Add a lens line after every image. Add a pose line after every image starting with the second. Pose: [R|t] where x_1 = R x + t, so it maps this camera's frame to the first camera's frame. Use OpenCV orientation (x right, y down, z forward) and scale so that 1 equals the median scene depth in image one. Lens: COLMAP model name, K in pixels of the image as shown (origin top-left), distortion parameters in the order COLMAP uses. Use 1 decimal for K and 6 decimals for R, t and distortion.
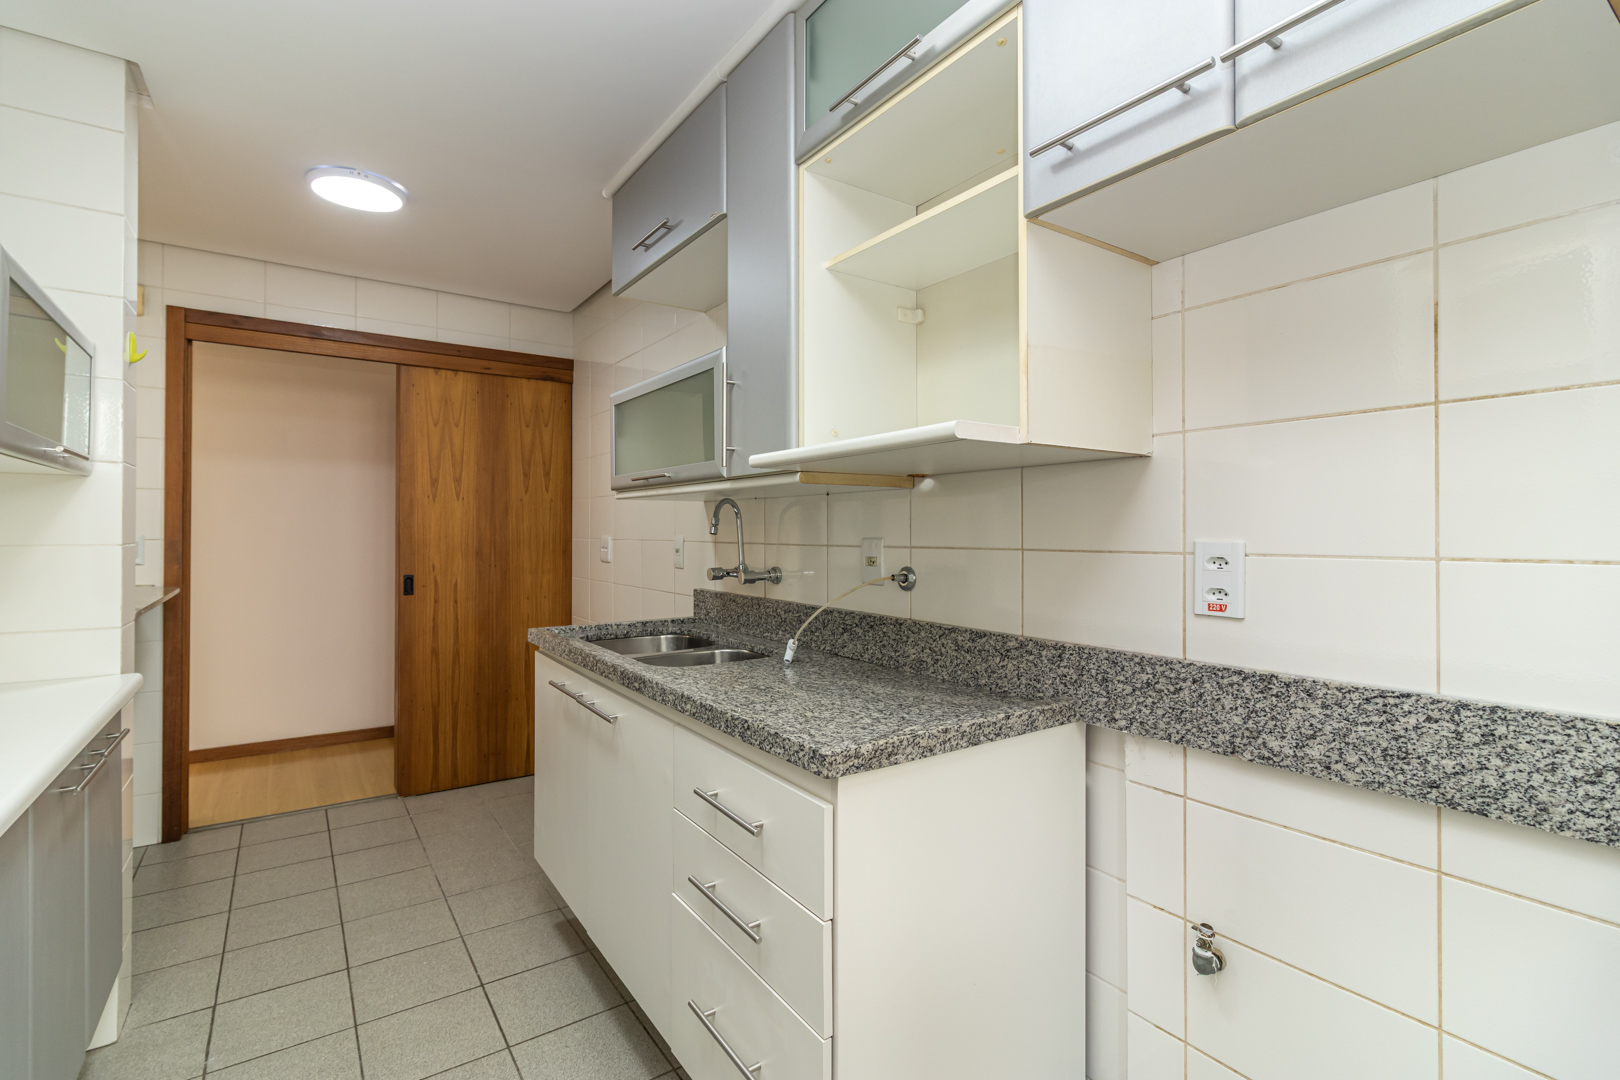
lens RADIAL K [[744.1, 0, 808.3], [0, 744.1, 520.8], [0, 0, 1]] dist [-0.001534, -0.000108]
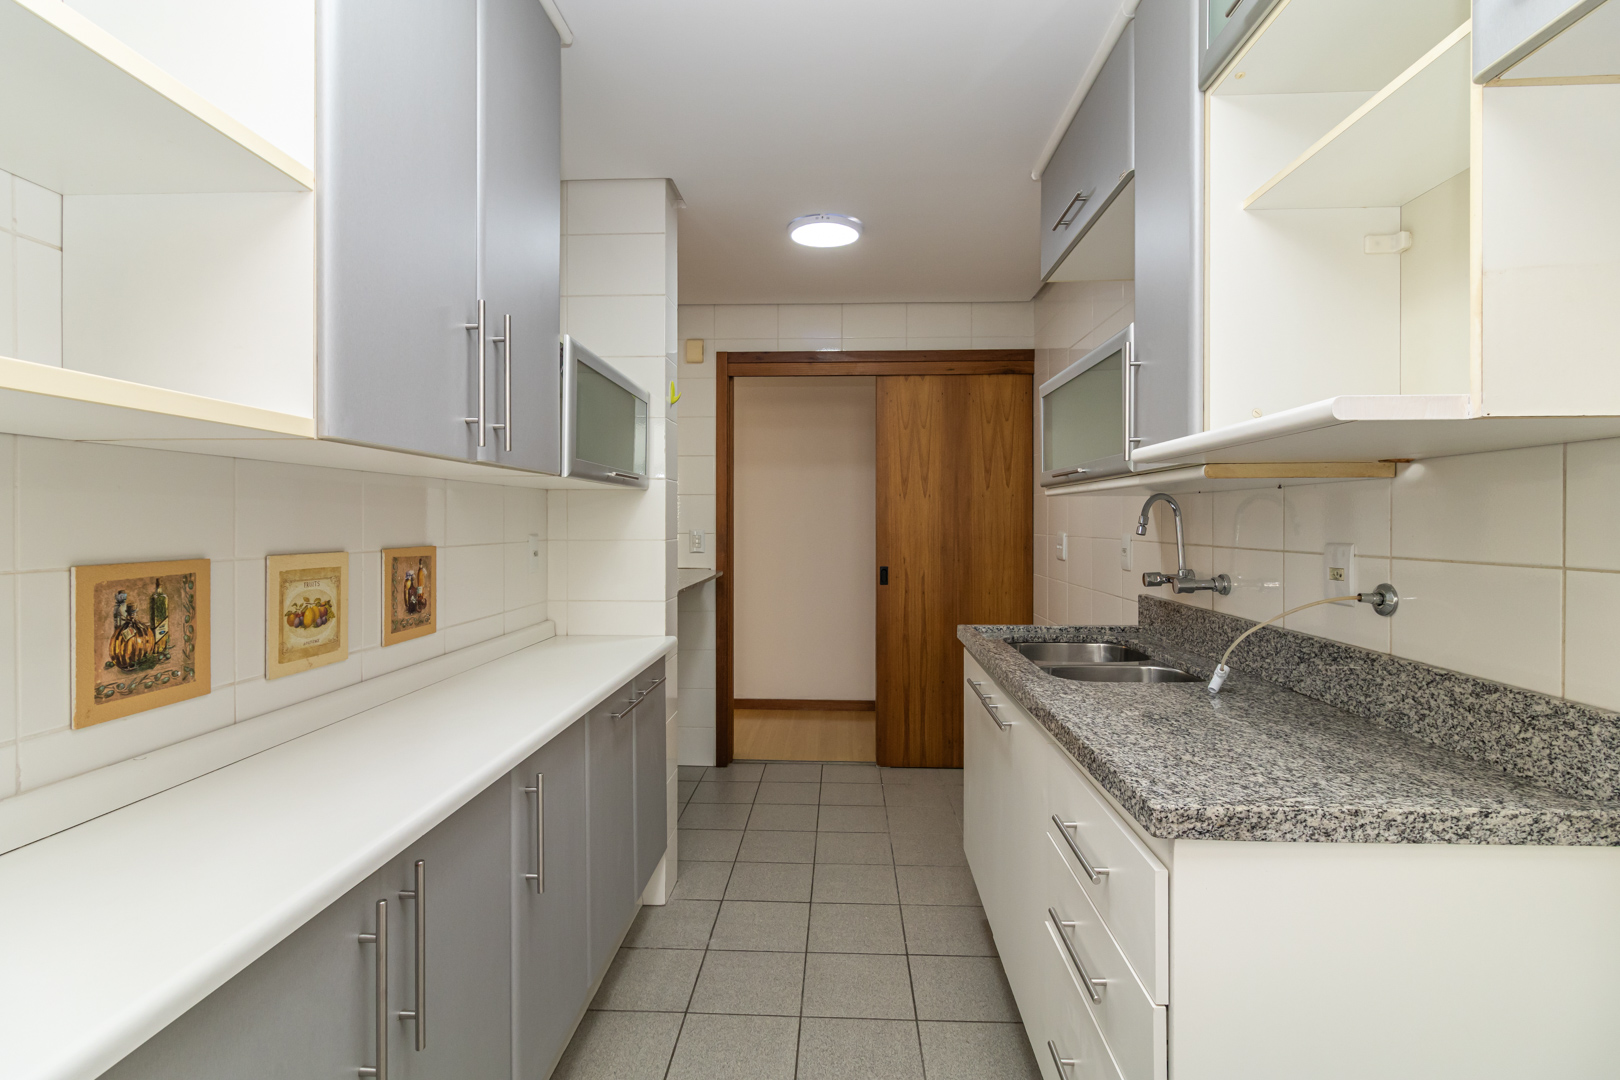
lens RADIAL K [[776.6, 0, 811.6], [0, 776.6, 521.2], [0, 0, 1]] dist [-0.001739, -0.000059]
pose [[0.795109, -0.001944, -0.606463, 0.135009], [0.010232, 0.999896, 0.010209, -0.013009], [0.606380, -0.014322, 0.795046, 0.037881]]
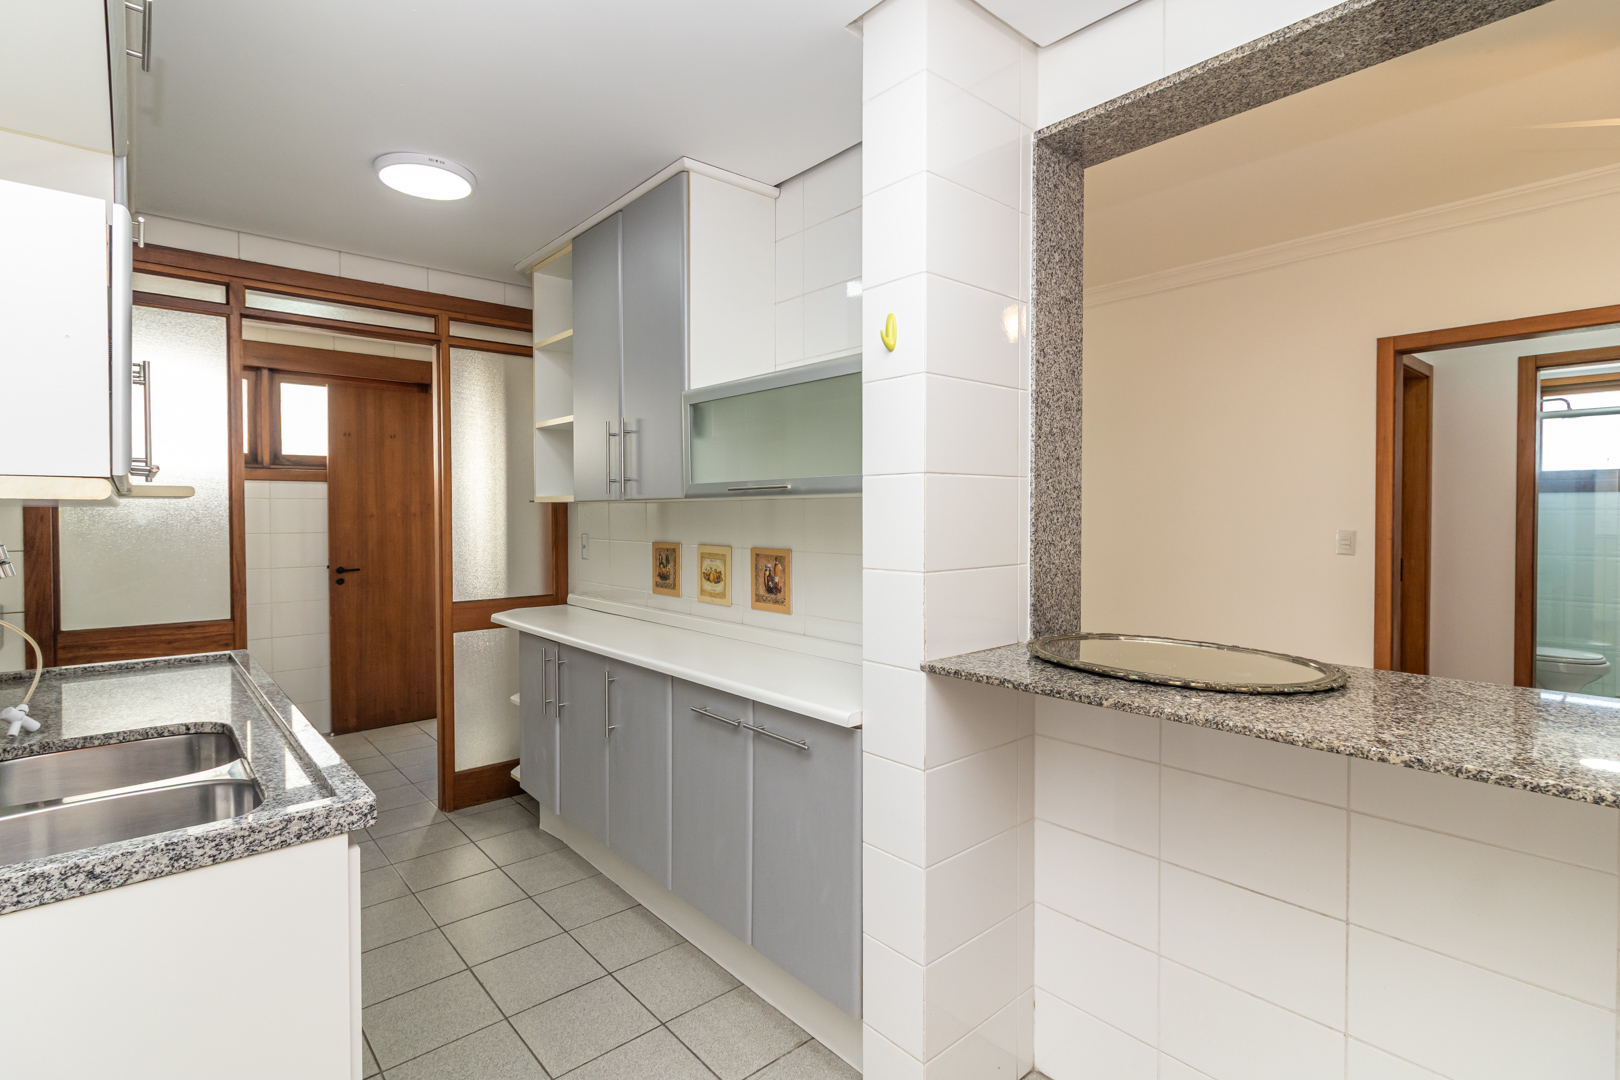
lens RADIAL K [[744.1, 0, 808.3], [0, 744.1, 520.8], [0, 0, 1]] dist [-0.001534, -0.000108]
pose [[-0.991821, 0.002755, -0.127604, -0.752283], [0.003114, 0.999992, -0.002618, -0.022673], [0.127596, -0.002994, -0.991822, 1.879655]]
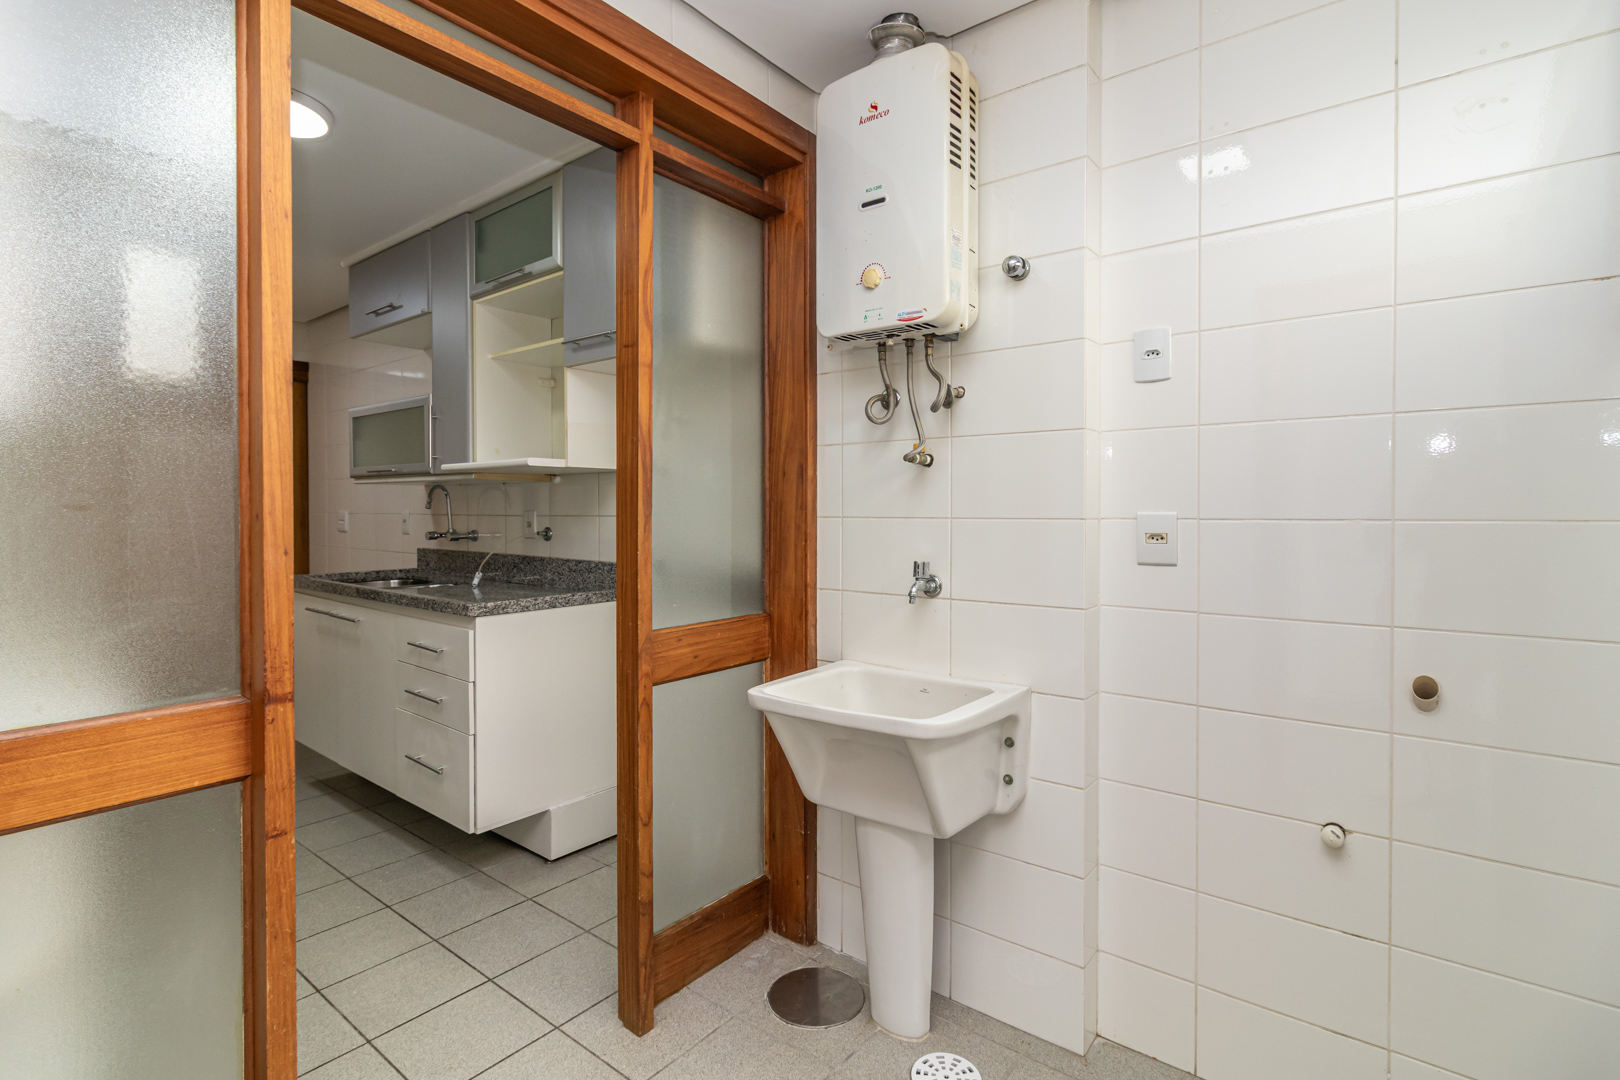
lens RADIAL K [[744.1, 0, 808.3], [0, 744.1, 520.8], [0, 0, 1]] dist [-0.001534, -0.000108]
pose [[0.953561, -0.004621, 0.301163, 0.174095], [-0.004727, 0.999530, 0.030303, -0.007908], [-0.301162, -0.030320, 0.953091, -0.763979]]
